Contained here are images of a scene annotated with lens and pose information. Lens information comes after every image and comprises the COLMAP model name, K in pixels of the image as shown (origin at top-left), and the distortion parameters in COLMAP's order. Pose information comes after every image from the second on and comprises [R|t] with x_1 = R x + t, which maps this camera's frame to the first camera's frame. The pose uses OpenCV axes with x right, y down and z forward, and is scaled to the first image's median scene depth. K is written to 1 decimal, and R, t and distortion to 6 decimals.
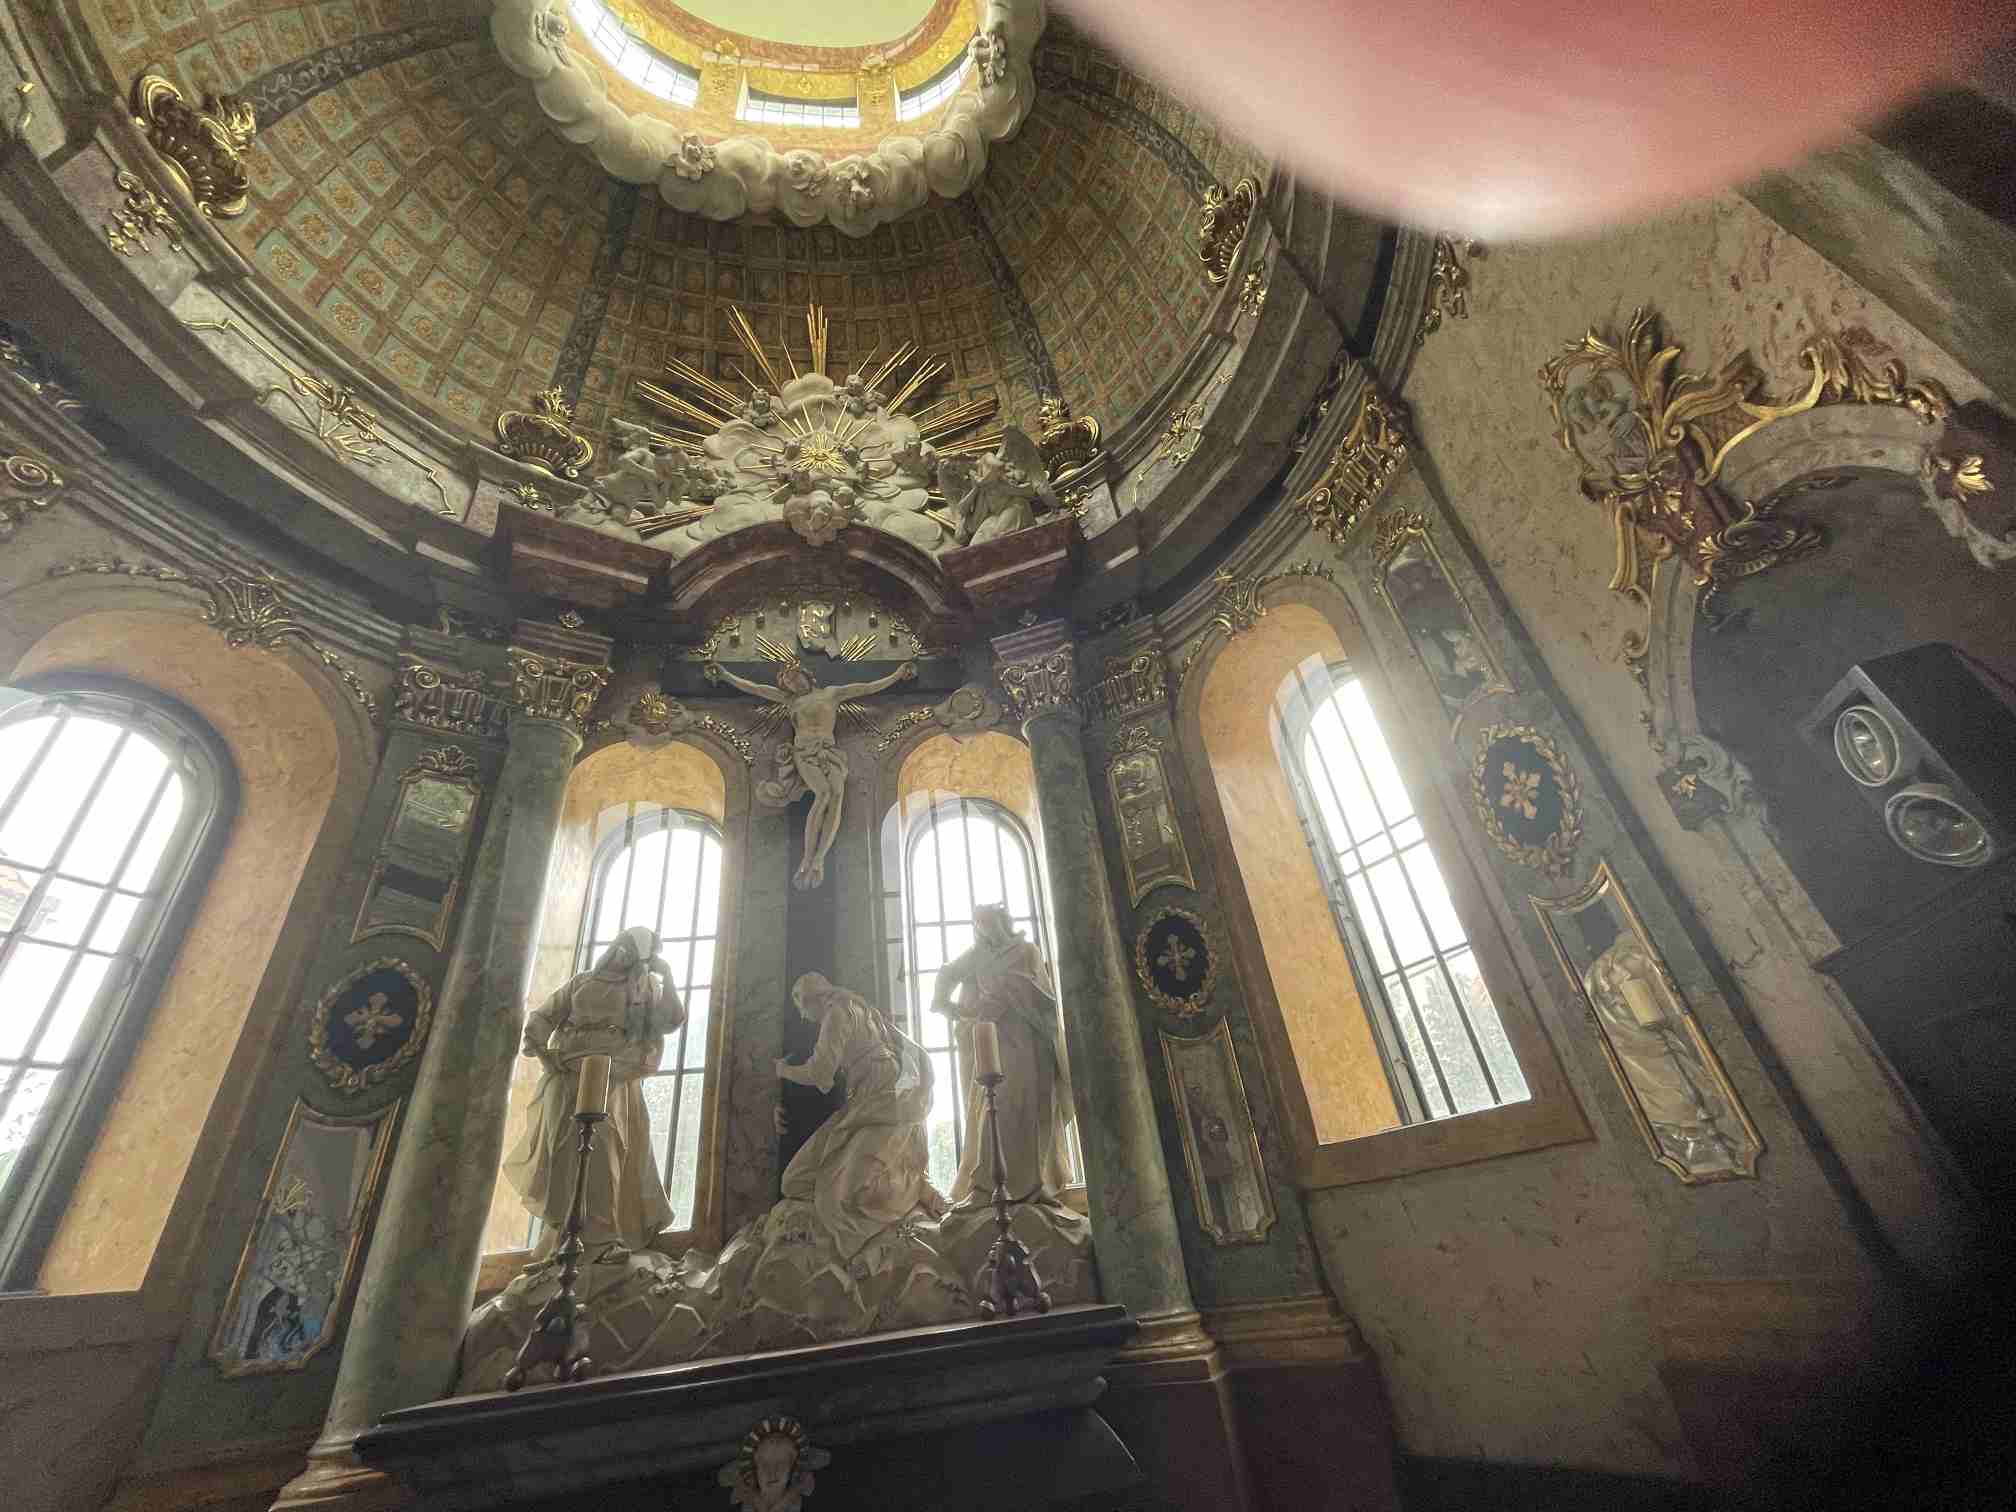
lens RADIAL K [[817.5, 0, 1008.0], [0, 817.5, 756.0], [0, 0, 1]] dist [-0.001580, 0.000230]
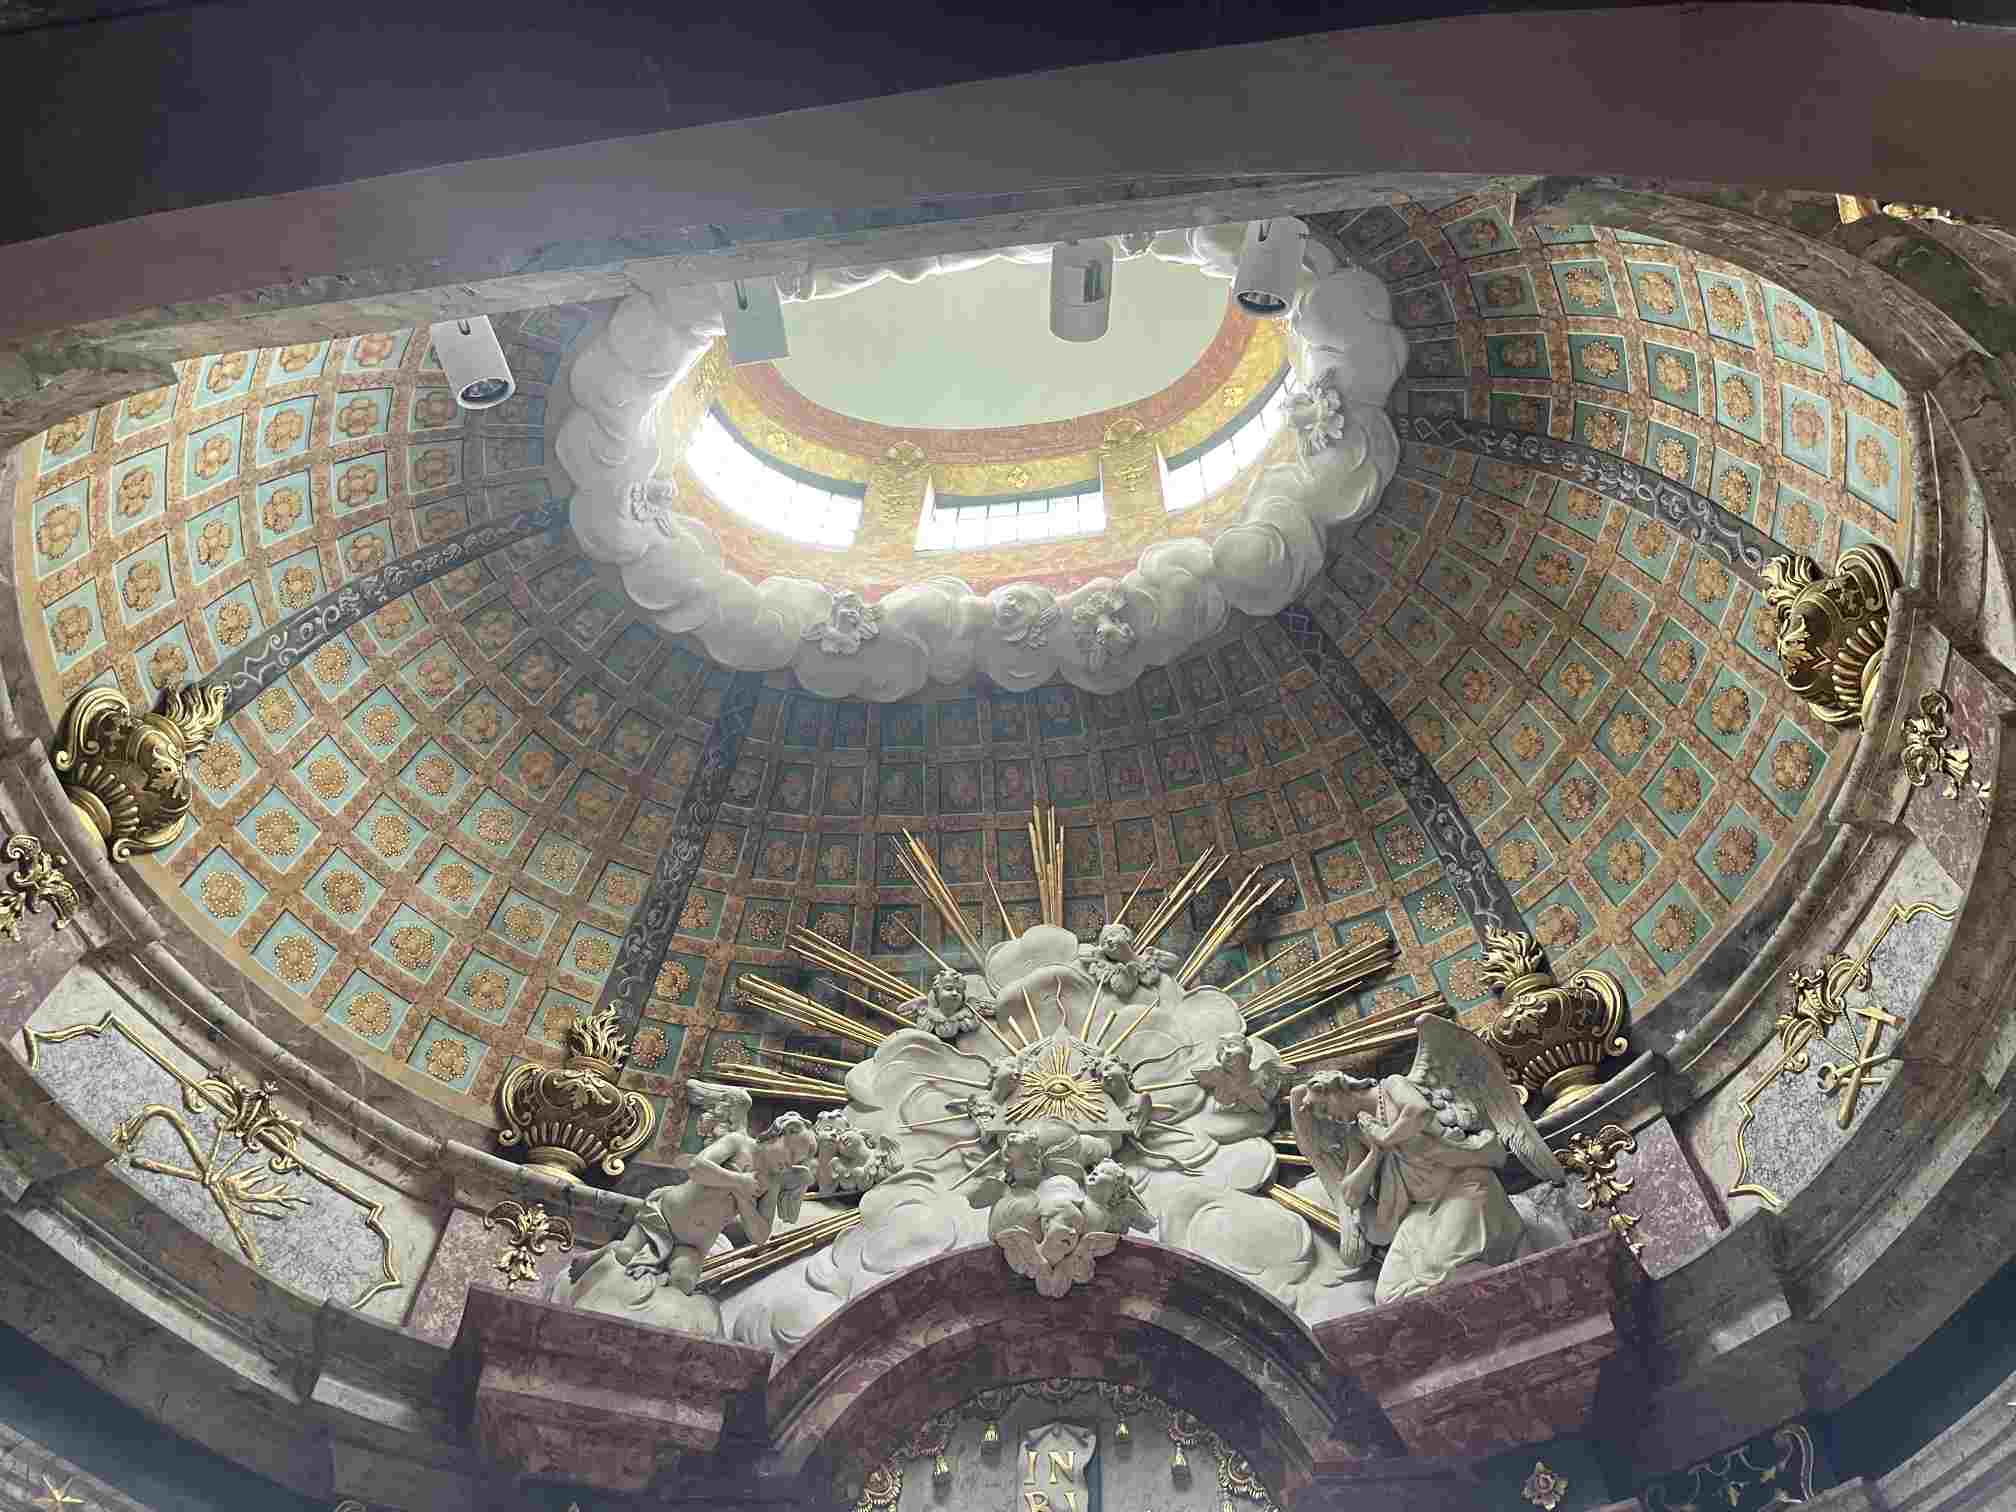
lens RADIAL K [[1544.6, 0, 1008.0], [0, 1544.6, 756.0], [0, 0, 1]] dist [0.107461, -0.157893]
pose [[0.965915, -0.121563, -0.228541, -0.009986], [0.009934, 0.899631, -0.436538, -0.135734], [0.258669, 0.419388, 0.870175, 0.049273]]
